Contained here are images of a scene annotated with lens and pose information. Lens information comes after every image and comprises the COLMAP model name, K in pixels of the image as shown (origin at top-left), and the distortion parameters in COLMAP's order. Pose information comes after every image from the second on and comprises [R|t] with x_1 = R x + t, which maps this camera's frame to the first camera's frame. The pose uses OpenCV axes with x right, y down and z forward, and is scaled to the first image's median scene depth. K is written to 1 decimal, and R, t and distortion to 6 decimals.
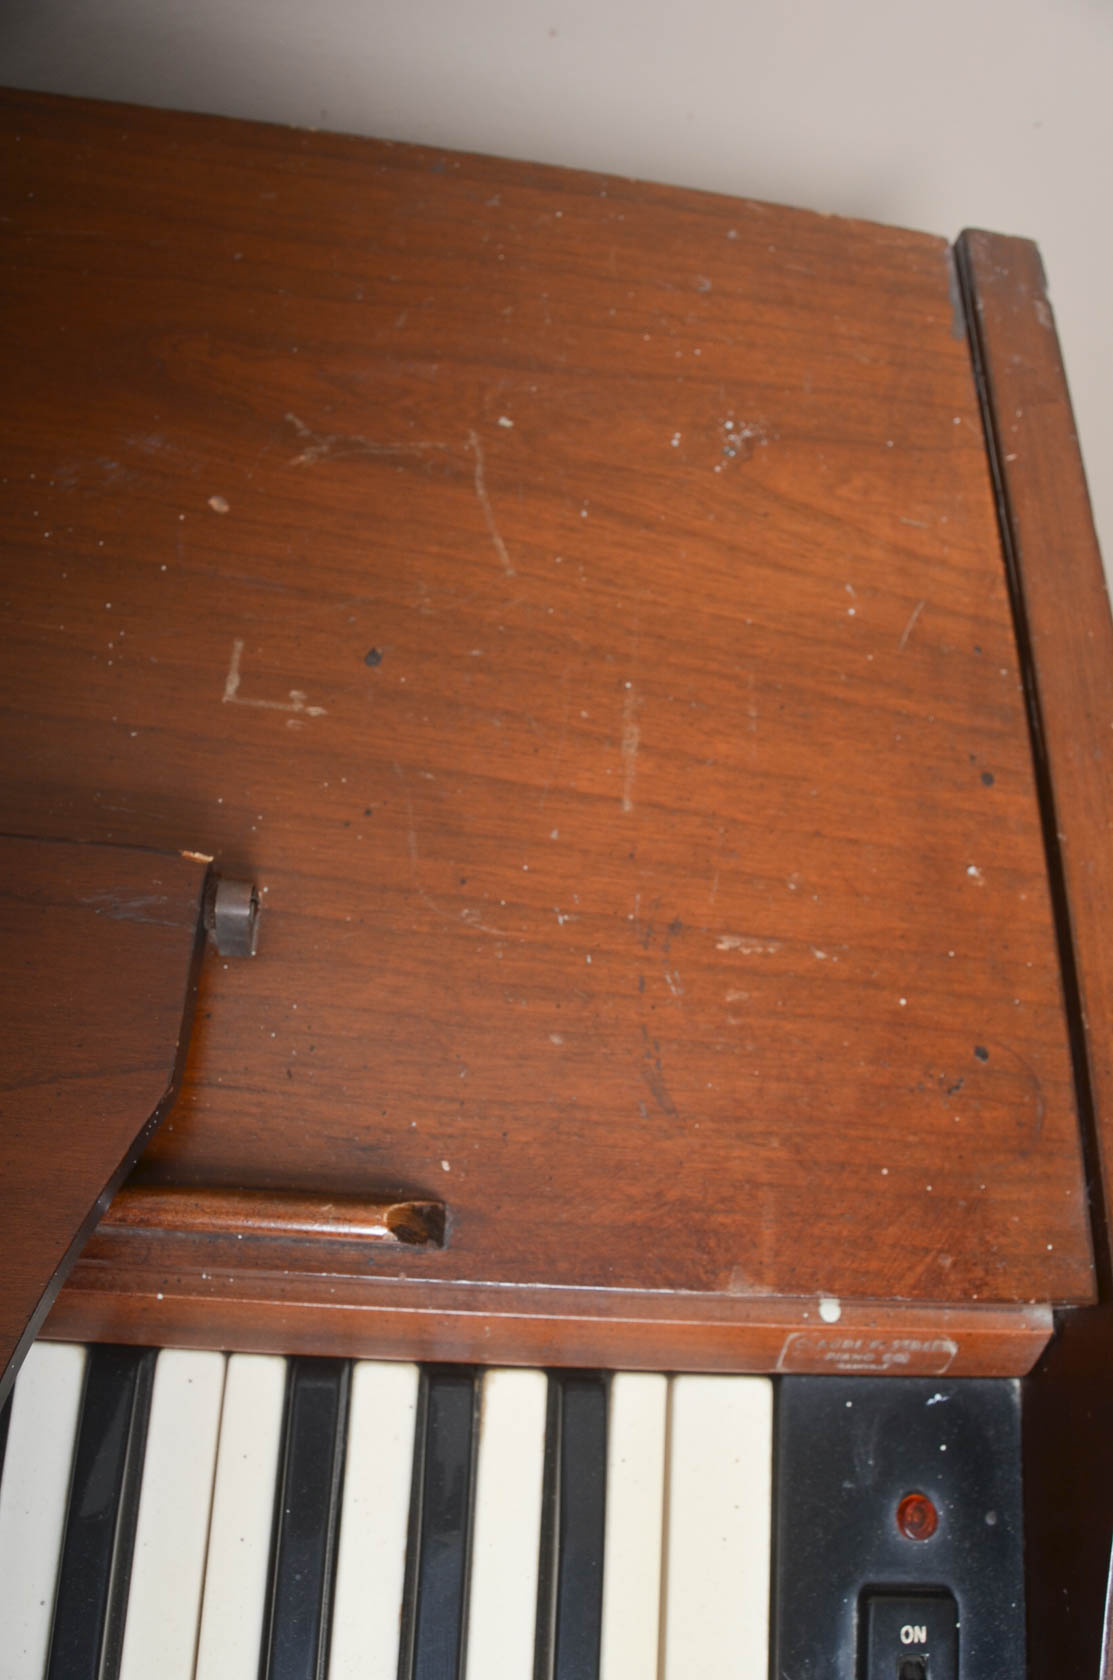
lens RADIAL K [[1232.2, 0, 602.9], [0, 1232.2, 869.2], [0, 0, 1]] dist [-0.114784, 0.007163]
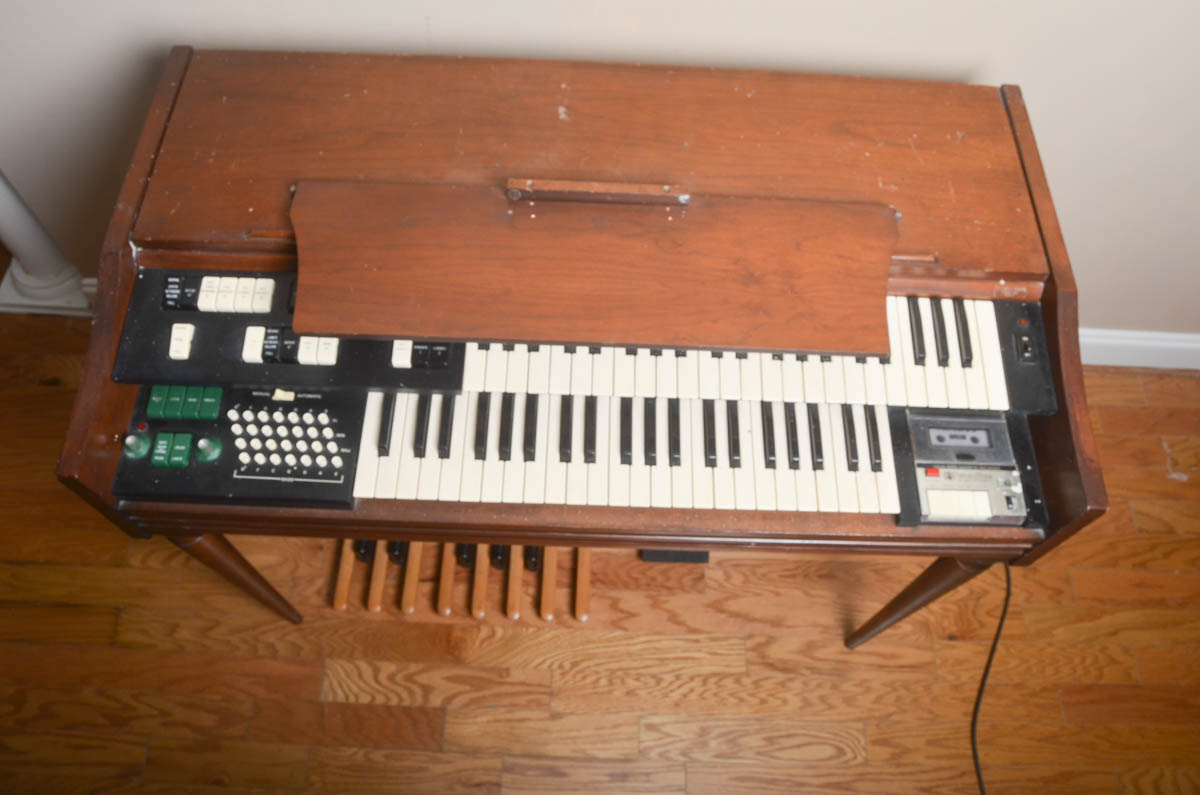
lens RADIAL K [[924.8, 0, 596.9], [0, 924.8, 401.1], [0, 0, 1]] dist [-0.109232, 0.040762]
pose [[0.991878, -0.057314, -0.113544, -1.202263], [0.046517, 0.994336, -0.095559, 1.200165], [0.118378, 0.089501, 0.988927, -3.241860]]
